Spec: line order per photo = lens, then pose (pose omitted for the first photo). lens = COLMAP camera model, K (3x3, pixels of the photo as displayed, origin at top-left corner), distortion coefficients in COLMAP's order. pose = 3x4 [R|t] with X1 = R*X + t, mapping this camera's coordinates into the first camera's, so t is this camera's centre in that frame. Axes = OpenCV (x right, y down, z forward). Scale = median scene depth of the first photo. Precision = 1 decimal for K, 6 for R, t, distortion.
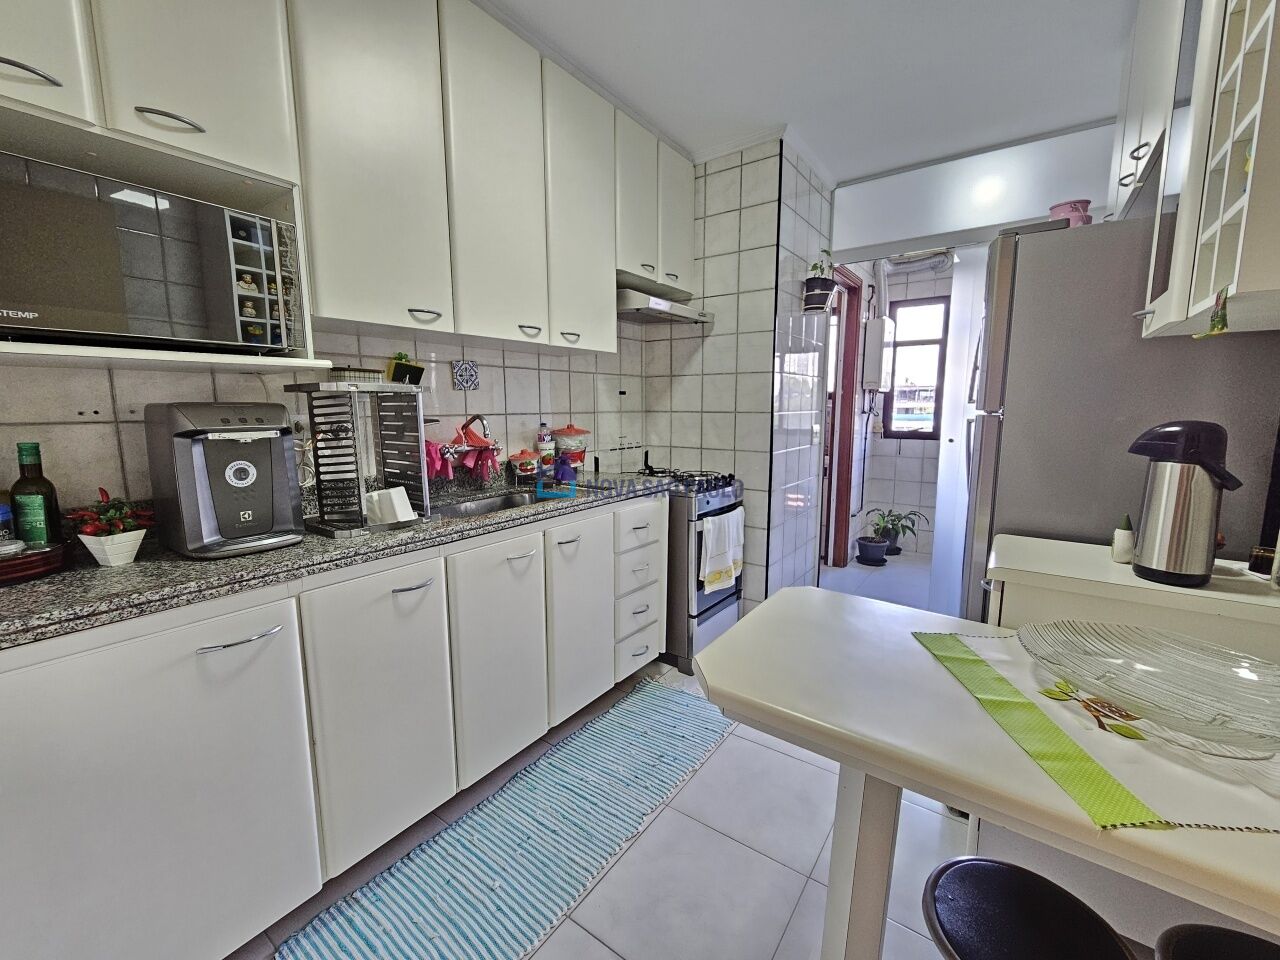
lens RADIAL K [[524.8, 0, 635.7], [0, 524.8, 478.3], [0, 0, 1]] dist [-0.006599, 0.001829]
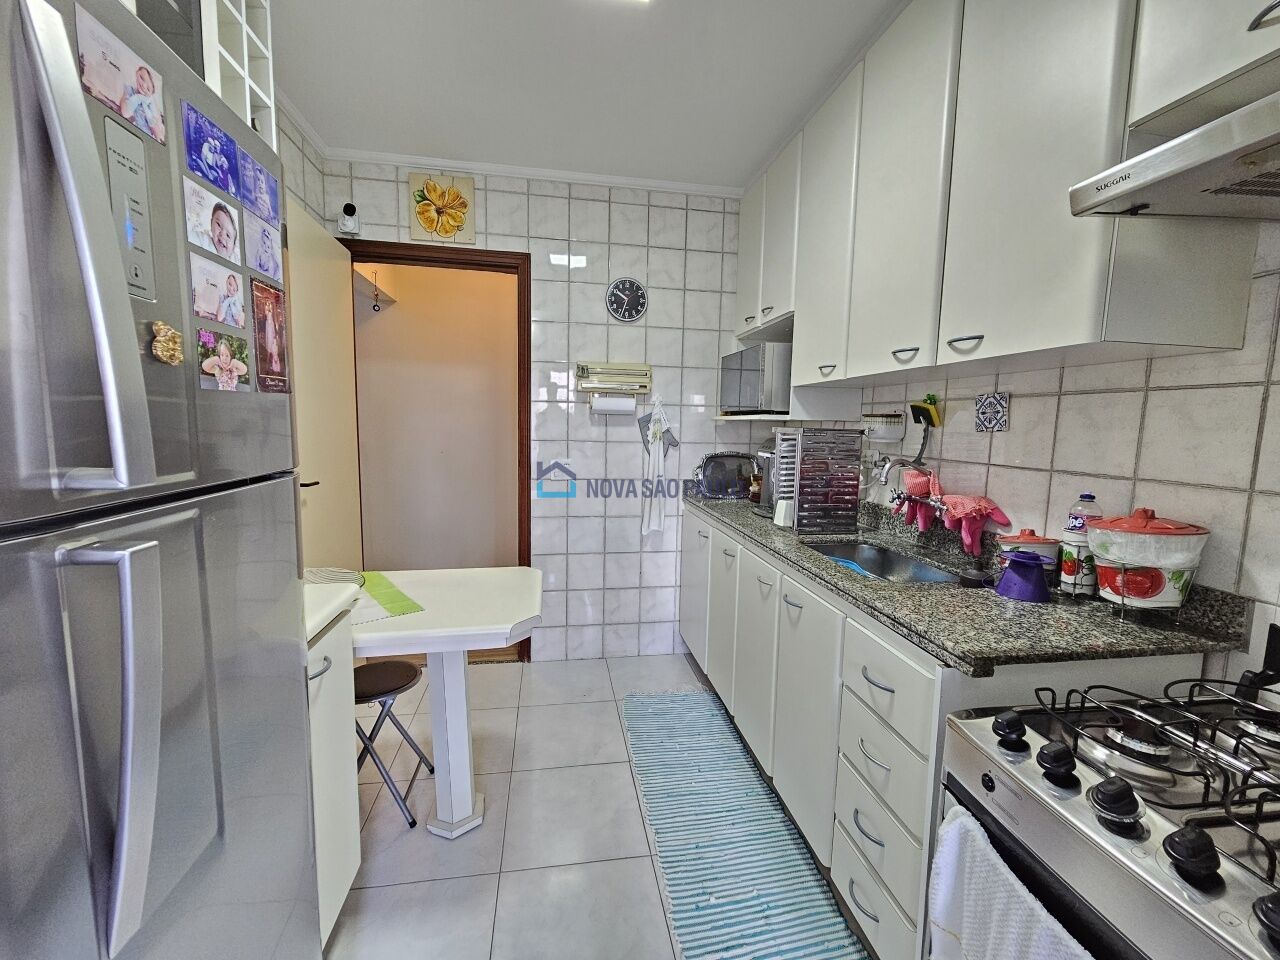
lens RADIAL K [[524.8, 0, 643.7], [0, 524.8, 477.9], [0, 0, 1]] dist [-0.006599, 0.001829]
pose [[-0.691108, 0.077436, -0.718591, 0.548480], [-0.108941, 0.971724, 0.209488, -0.208157], [0.714494, 0.223062, -0.663130, 1.162194]]
